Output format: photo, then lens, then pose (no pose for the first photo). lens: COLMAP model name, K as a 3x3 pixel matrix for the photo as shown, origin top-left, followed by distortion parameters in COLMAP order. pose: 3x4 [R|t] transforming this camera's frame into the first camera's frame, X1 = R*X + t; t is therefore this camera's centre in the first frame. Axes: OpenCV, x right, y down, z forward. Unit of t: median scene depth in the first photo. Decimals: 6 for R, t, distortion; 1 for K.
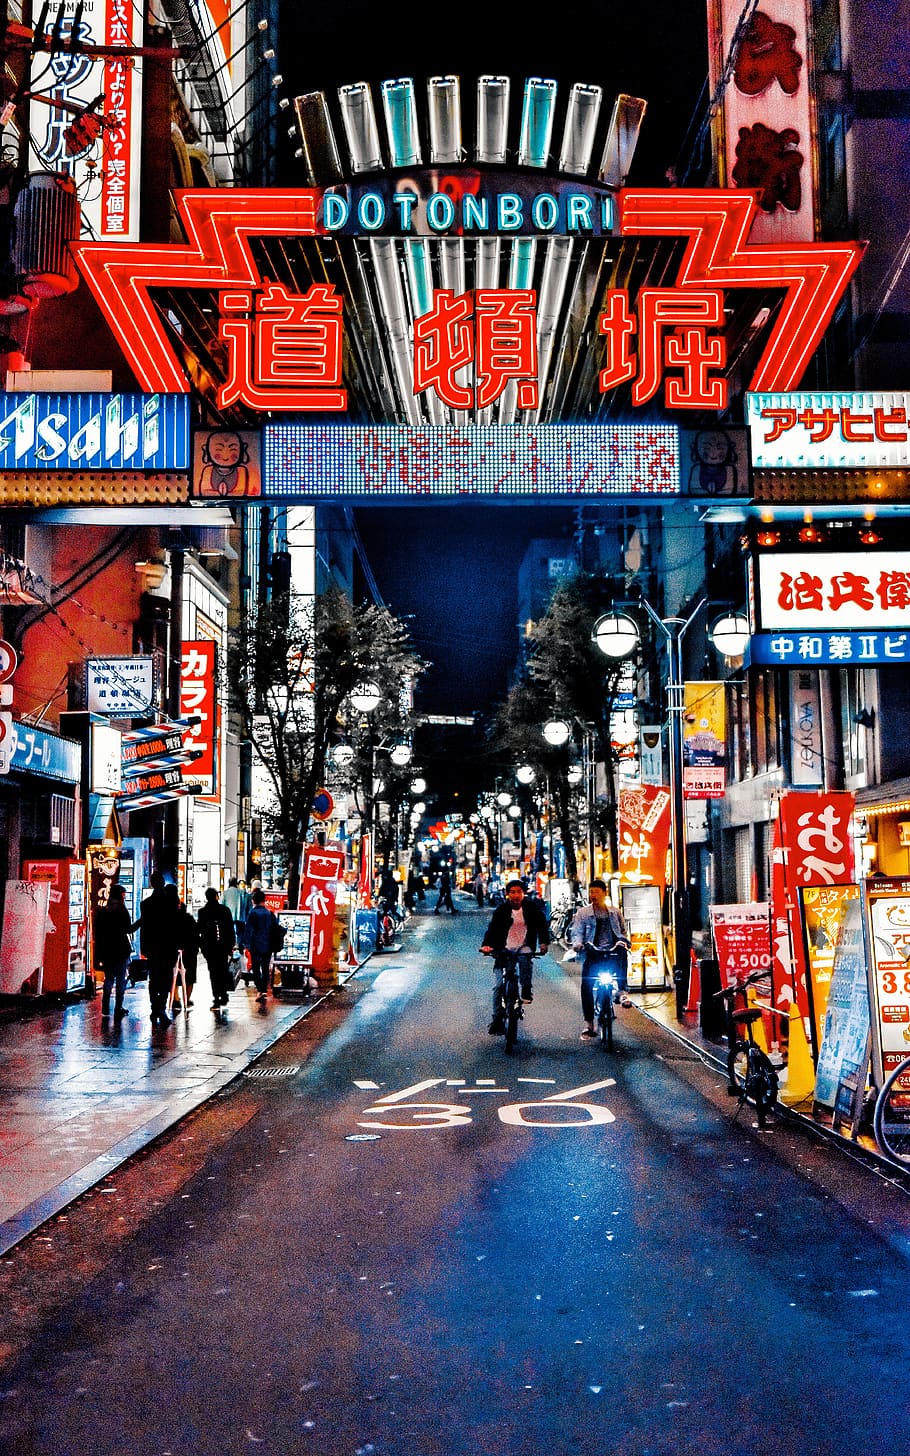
lens RADIAL K [[1910.5, 0, 453.6], [0, 1910.5, 659.2], [0, 0, 1]] dist [-0.004172, -0.003536]
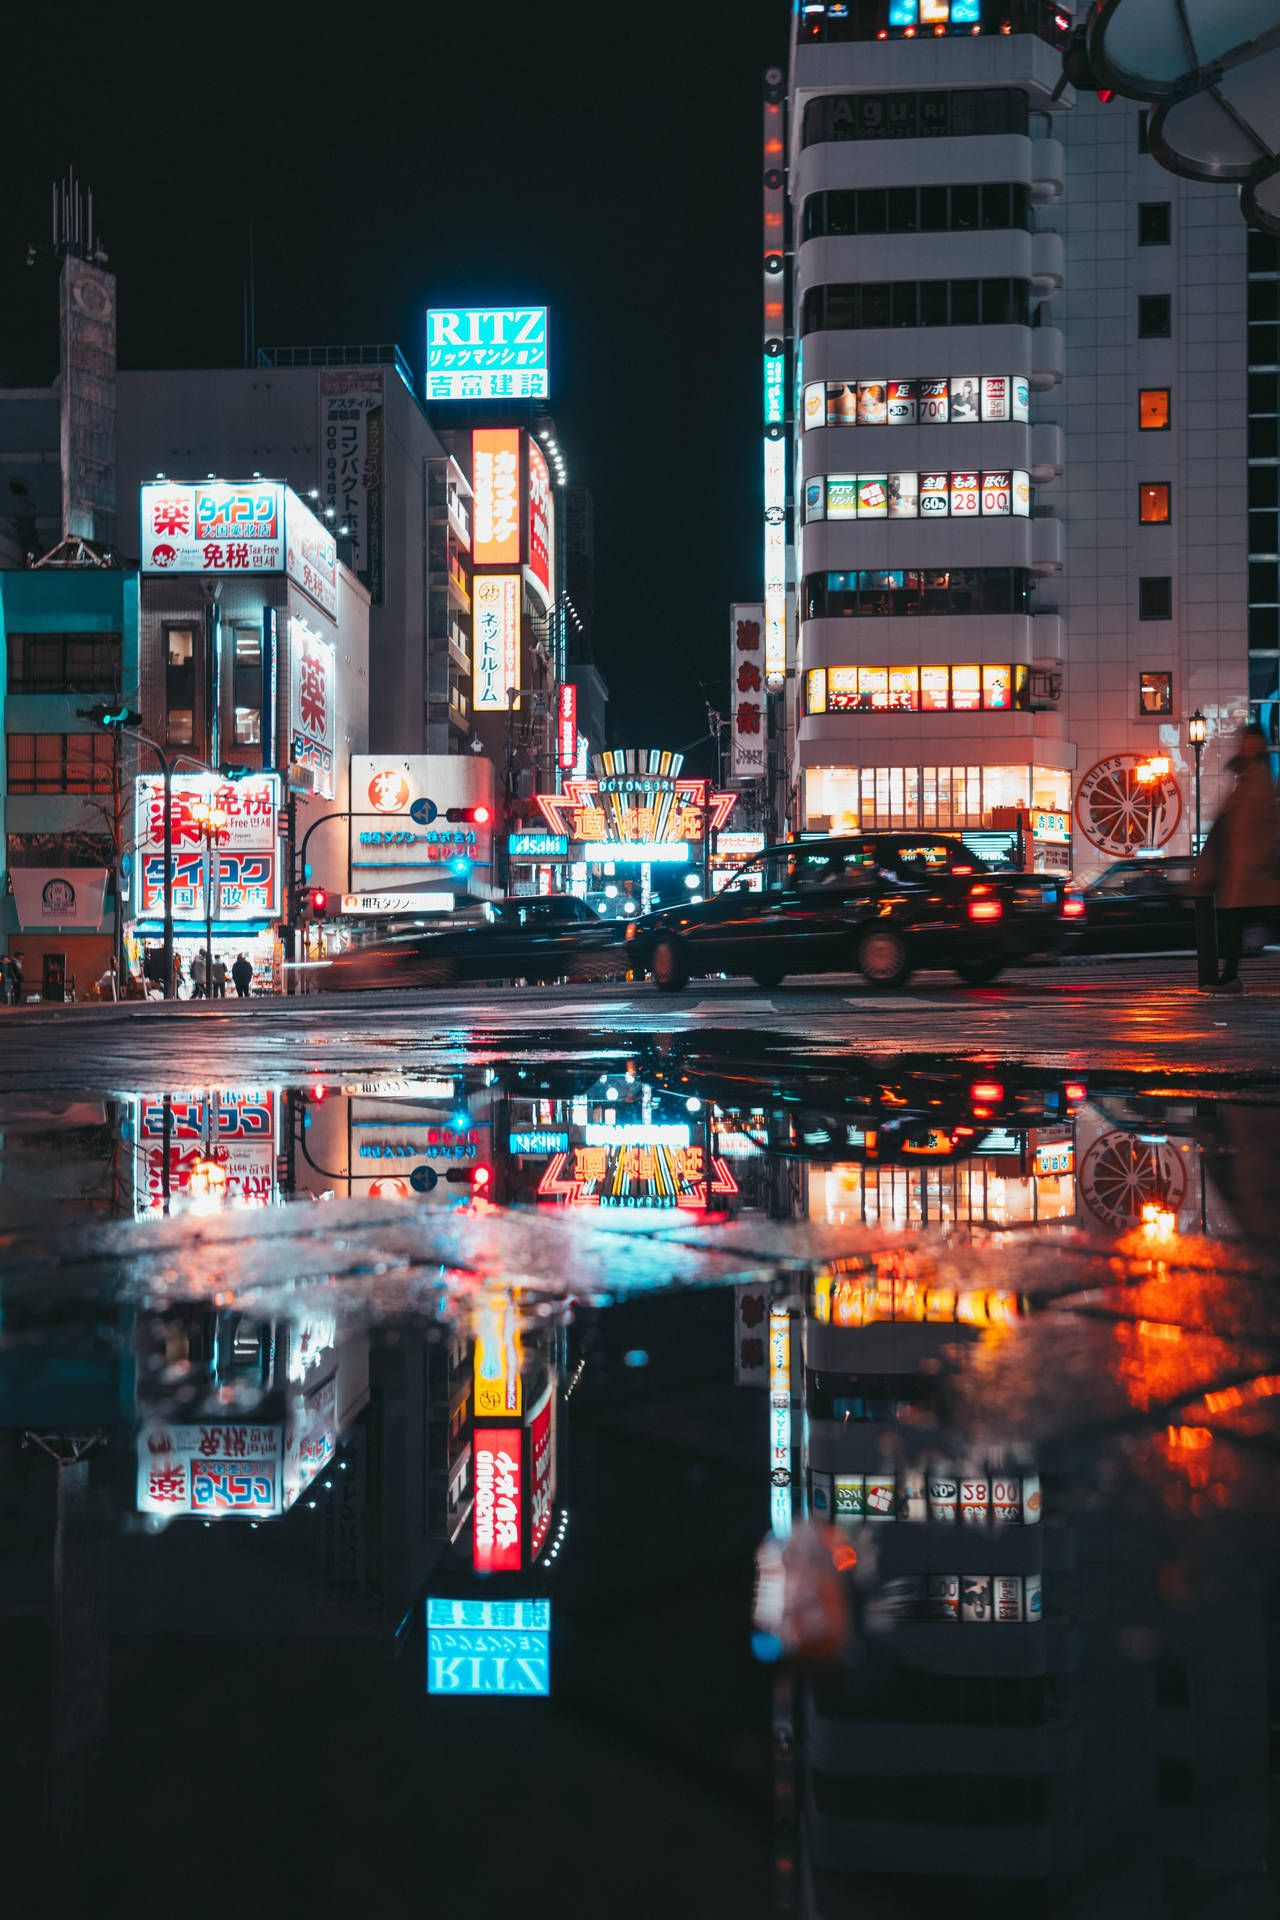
lens RADIAL K [[1580.7, 0, 640.0], [0, 1580.7, 960.0], [0, 0, 1]] dist [0.005851, 0.001963]
pose [[0.999582, 0.003806, -0.028643, 0.107870], [-0.001020, 0.995314, 0.096688, -0.190339], [0.028877, -0.096619, 0.994902, -2.241039]]
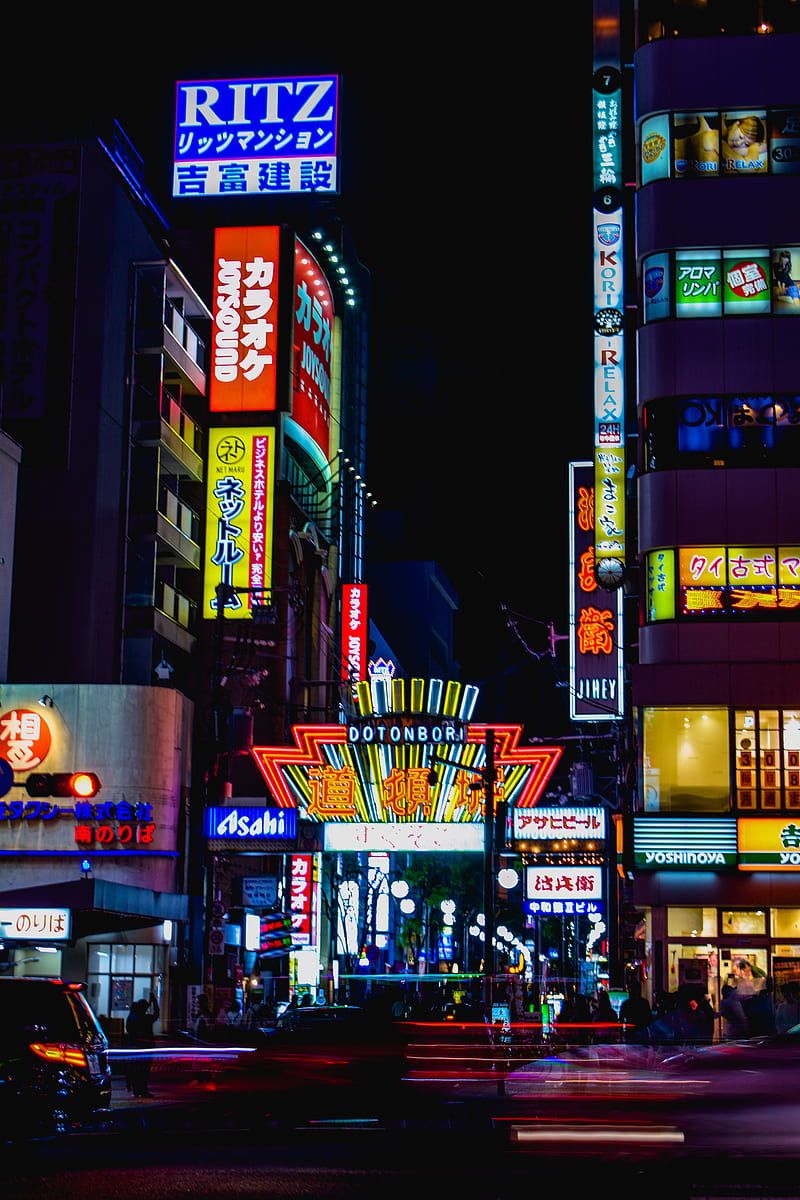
lens RADIAL K [[2098.9, 0, 400.0], [0, 2098.9, 600.0], [0, 0, 1]] dist [-0.037479, 0.121508]
pose [[0.995855, 0.000729, -0.090949, 0.249108], [-0.007251, 0.997422, -0.071394, -0.209731], [0.090663, 0.071757, 0.993293, -1.751799]]
